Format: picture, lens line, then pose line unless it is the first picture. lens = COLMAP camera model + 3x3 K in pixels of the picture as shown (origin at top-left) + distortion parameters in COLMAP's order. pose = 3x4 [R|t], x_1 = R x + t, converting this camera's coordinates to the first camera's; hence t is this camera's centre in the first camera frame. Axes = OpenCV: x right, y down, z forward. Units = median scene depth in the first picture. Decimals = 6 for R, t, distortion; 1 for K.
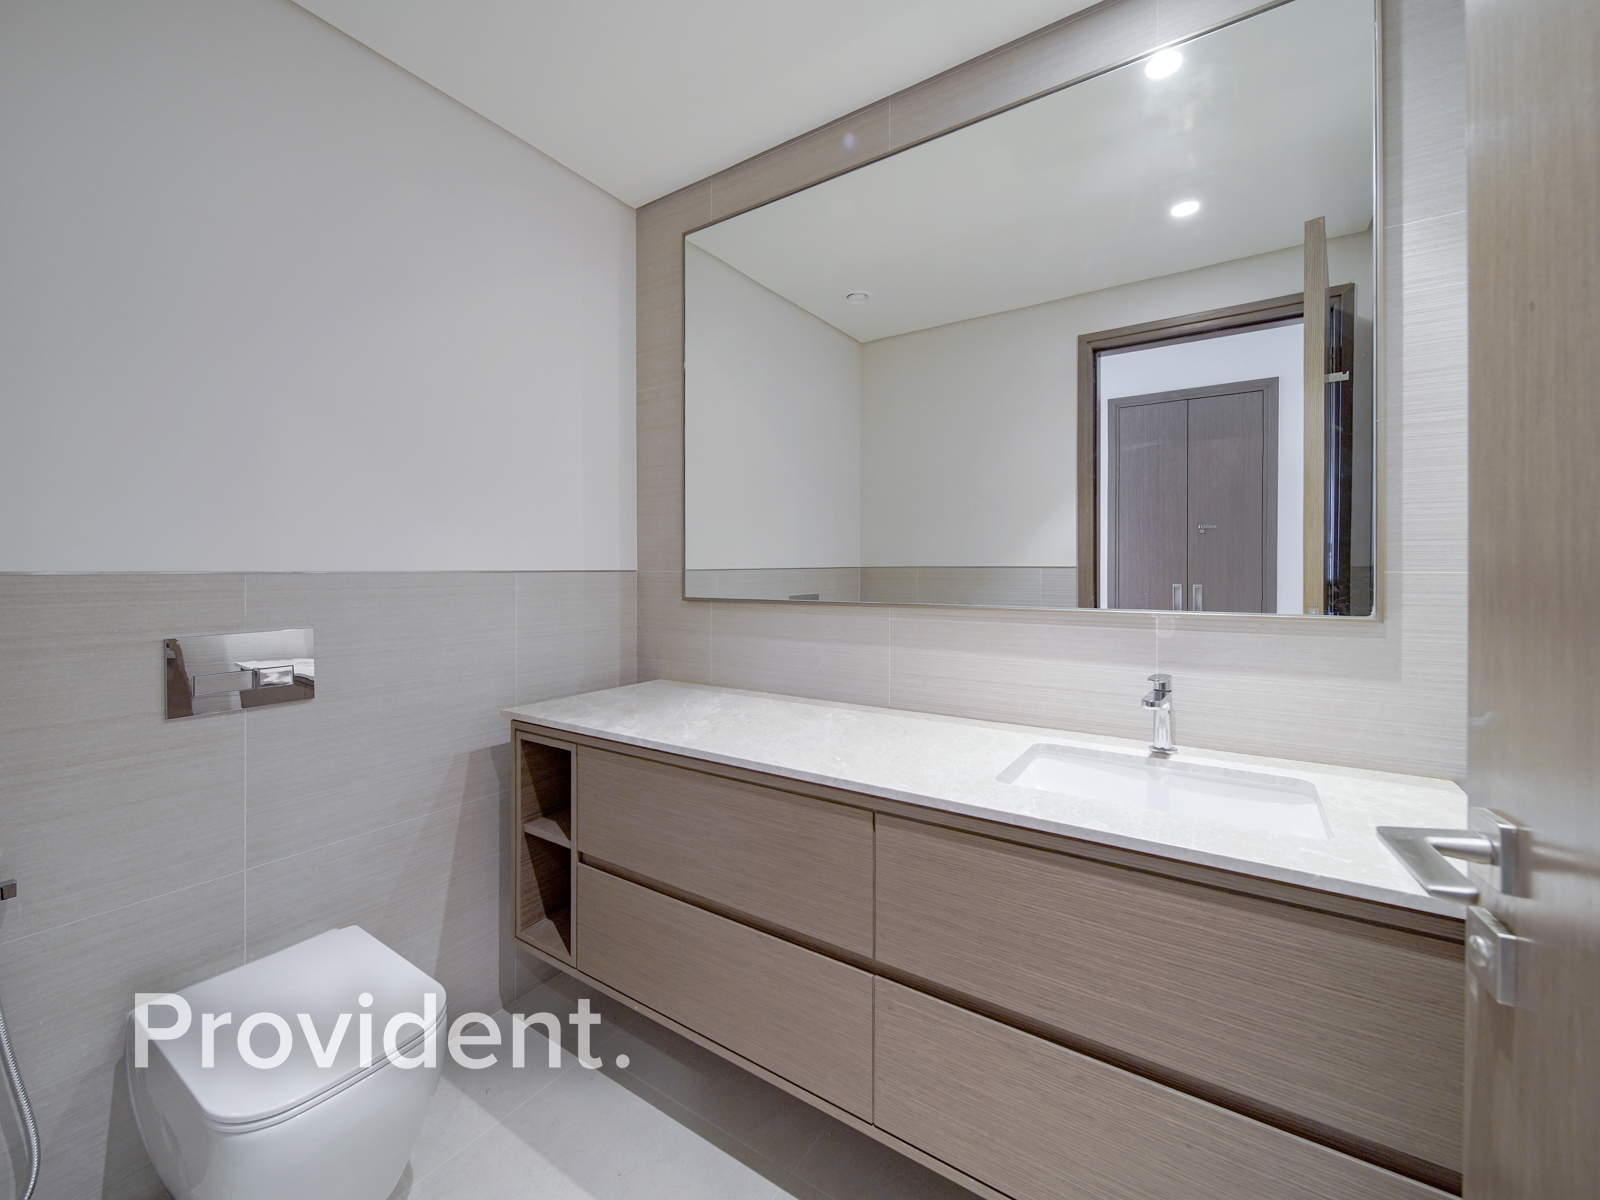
lens RADIAL K [[652.0, 0, 801.8], [0, 652.0, 569.9], [0, 0, 1]] dist [0.001466, -0.000736]
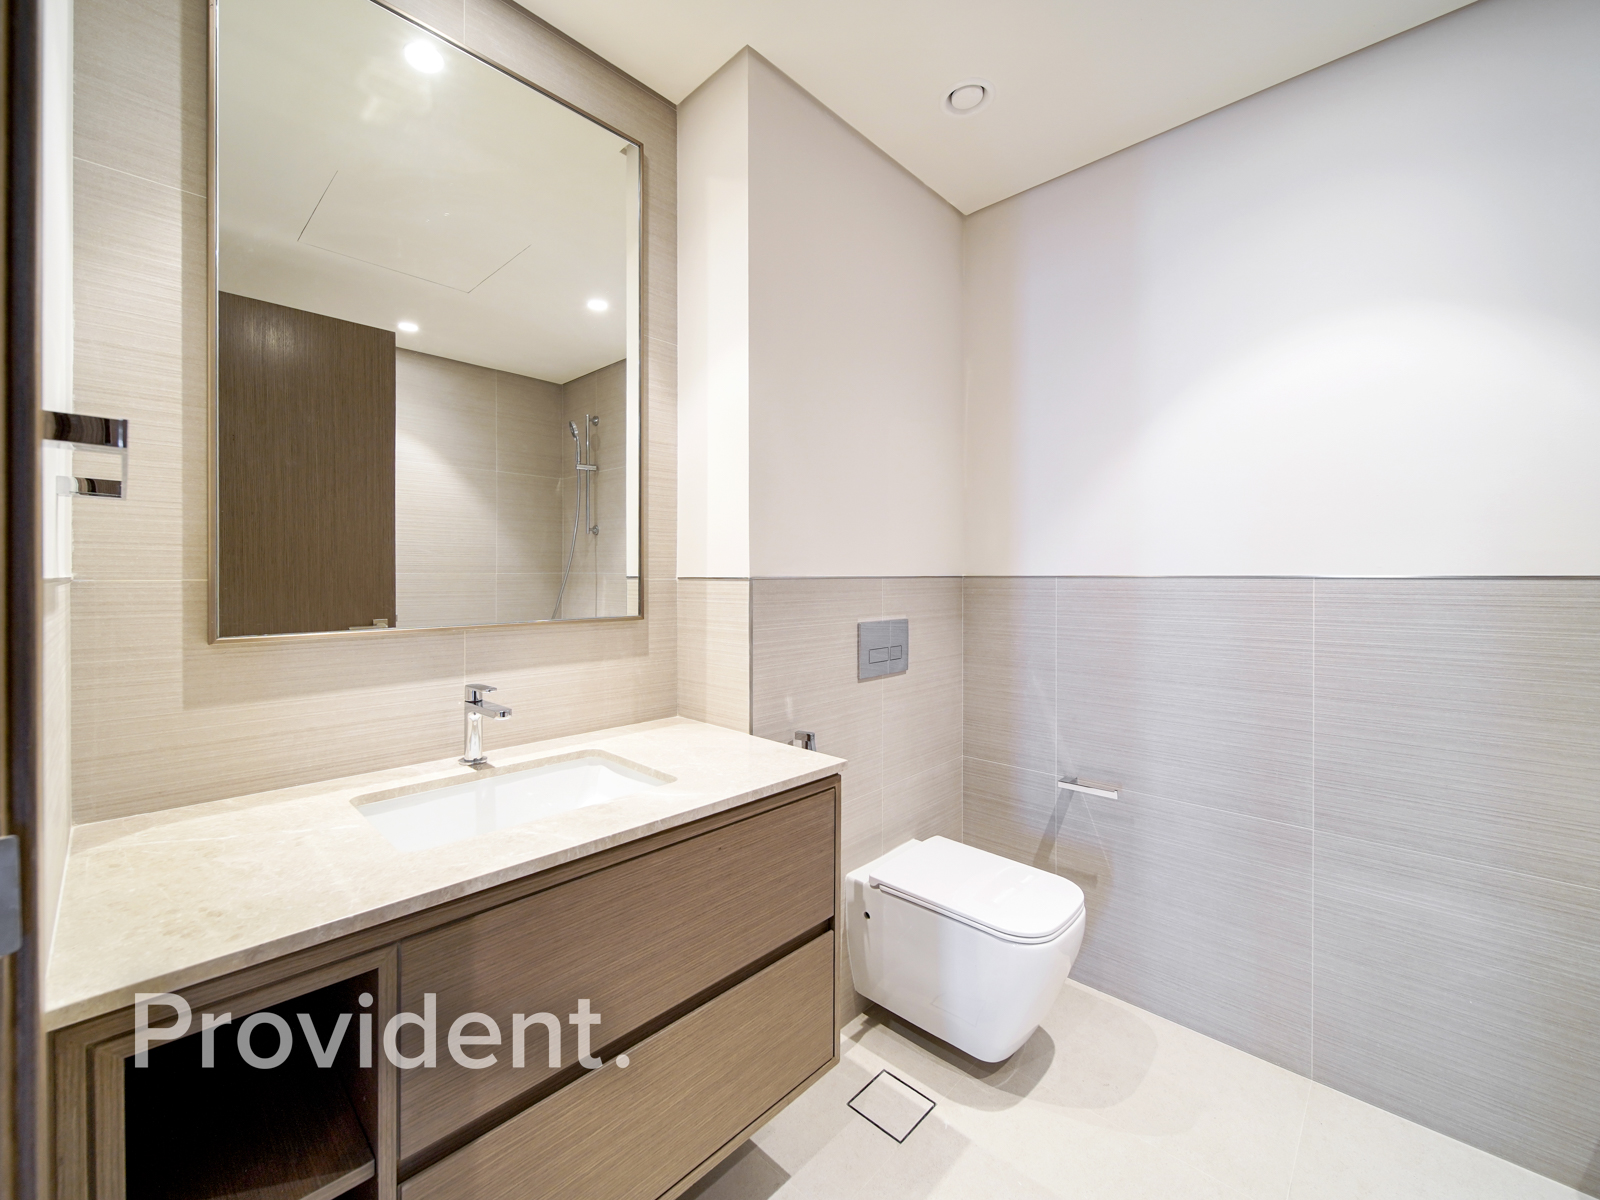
lens RADIAL K [[652.0, 0, 801.8], [0, 652.0, 569.9], [0, 0, 1]] dist [0.001466, -0.000736]
pose [[0.173955, 0.009717, 0.984706, -0.338887], [-0.000225, 0.999952, -0.009828, 0.000063], [-0.984754, 0.001488, 0.173948, 0.357065]]
